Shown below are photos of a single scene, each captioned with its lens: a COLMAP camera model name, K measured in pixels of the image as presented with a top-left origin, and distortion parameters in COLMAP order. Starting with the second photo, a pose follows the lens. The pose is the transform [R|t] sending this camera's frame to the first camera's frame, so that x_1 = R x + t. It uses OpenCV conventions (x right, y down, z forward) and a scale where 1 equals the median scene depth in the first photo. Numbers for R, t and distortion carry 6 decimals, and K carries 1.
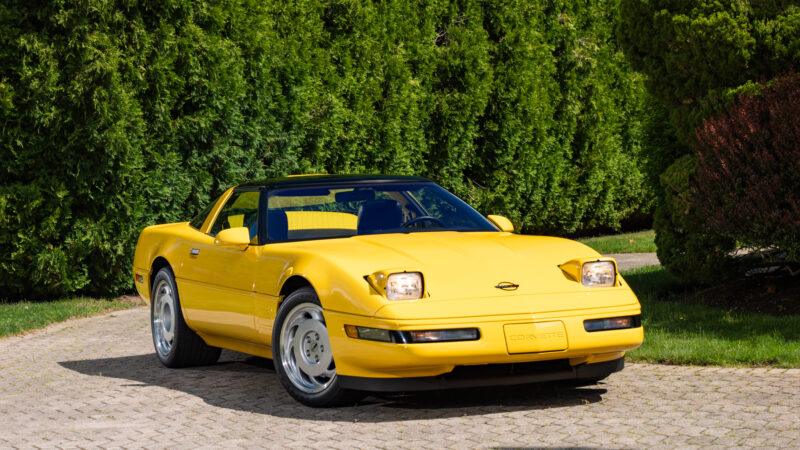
lens RADIAL K [[2037.7, 0, 402.2], [0, 2037.7, 218.2], [0, 0, 1]] dist [-0.063180, 0.000000]
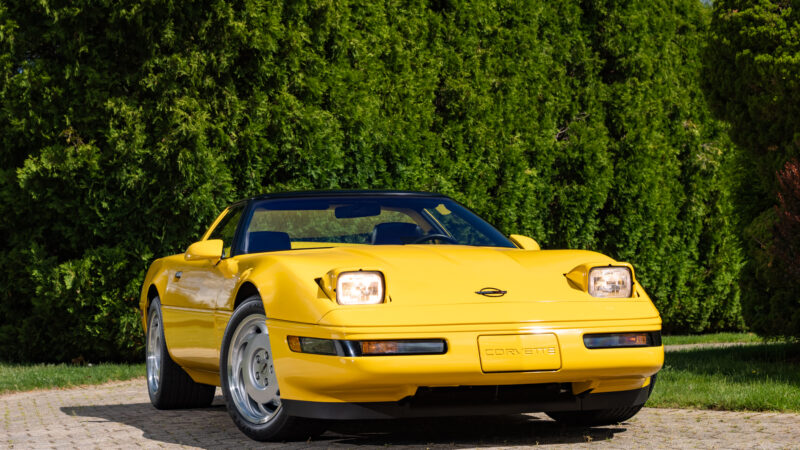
lens RADIAL K [[1722.4, 0, 412.2], [0, 1722.4, 203.4], [0, 0, 1]] dist [-0.015363, 0.000000]
pose [[0.994492, 0.004756, -0.104707, 0.049998], [-0.013542, 0.996427, -0.083361, 0.030350], [0.103936, 0.084320, 0.991003, 0.173421]]
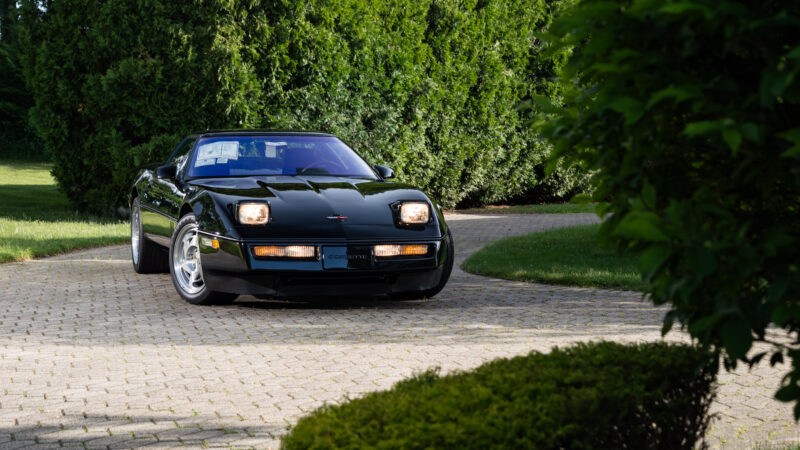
lens RADIAL K [[1589.4, 0, 399.5], [0, 1589.4, 187.7], [0, 0, 1]] dist [-0.003884, 0.000000]
pose [[0.988455, 0.045257, -0.144601, 0.117420], [-0.044680, 0.998975, 0.007237, 0.003713], [0.144780, -0.000692, 0.989464, -0.019445]]
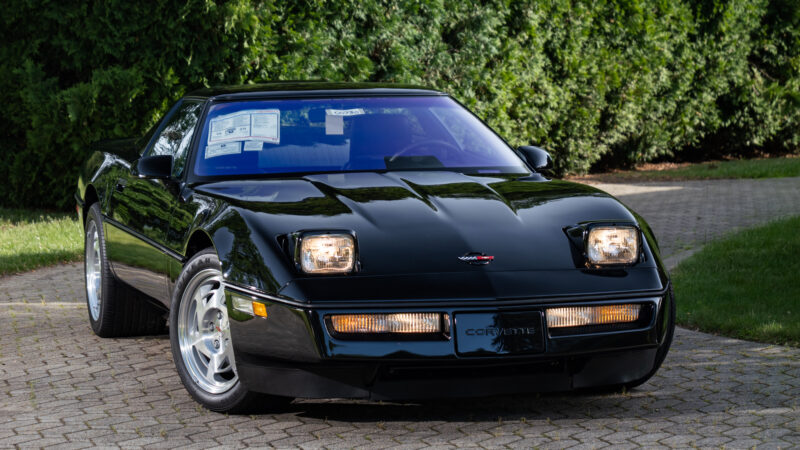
lens RADIAL K [[2521.5, 0, 448.1], [0, 2521.5, 154.6], [0, 0, 1]] dist [0.063289, 0.000000]
pose [[0.989336, 0.033408, -0.141770, 0.079756], [-0.029661, 0.999155, 0.028460, -0.014711], [0.142601, -0.023952, 0.989490, 0.040605]]
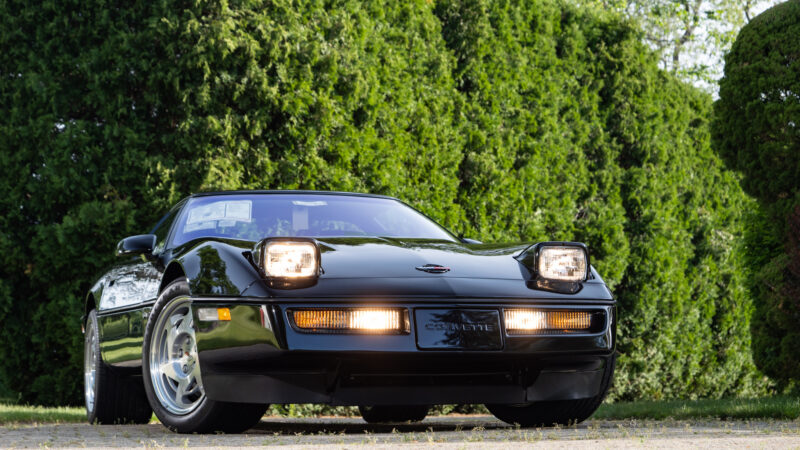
lens RADIAL K [[1589.4, 0, 424.4], [0, 1589.4, 225.2], [0, 0, 1]] dist [-0.003884, 0.000000]
pose [[0.992958, 0.007427, -0.118236, 0.052130], [-0.023875, 0.990101, -0.138312, 0.054682], [0.116039, 0.140161, 0.983306, 0.209634]]
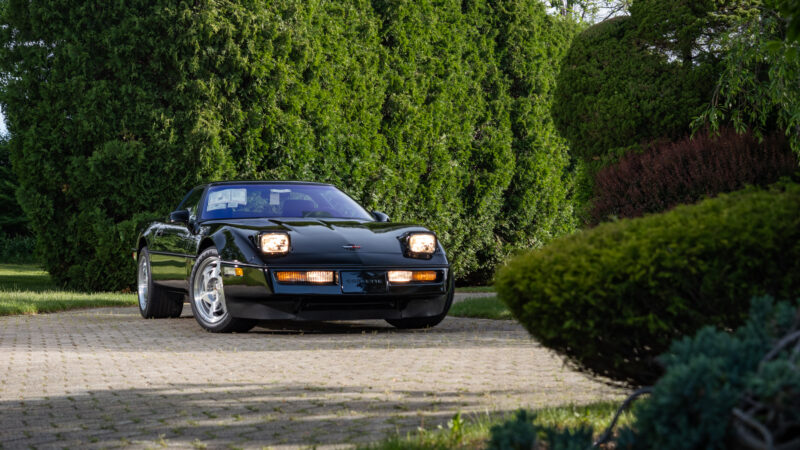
lens RADIAL K [[1469.9, 0, 413.9], [0, 1469.9, 203.9], [0, 0, 1]] dist [-0.002421, 0.000000]
pose [[0.996260, 0.028934, -0.081422, 0.083852], [-0.034180, 0.997378, -0.063791, 0.037237], [0.079363, 0.066336, 0.994636, -0.021196]]
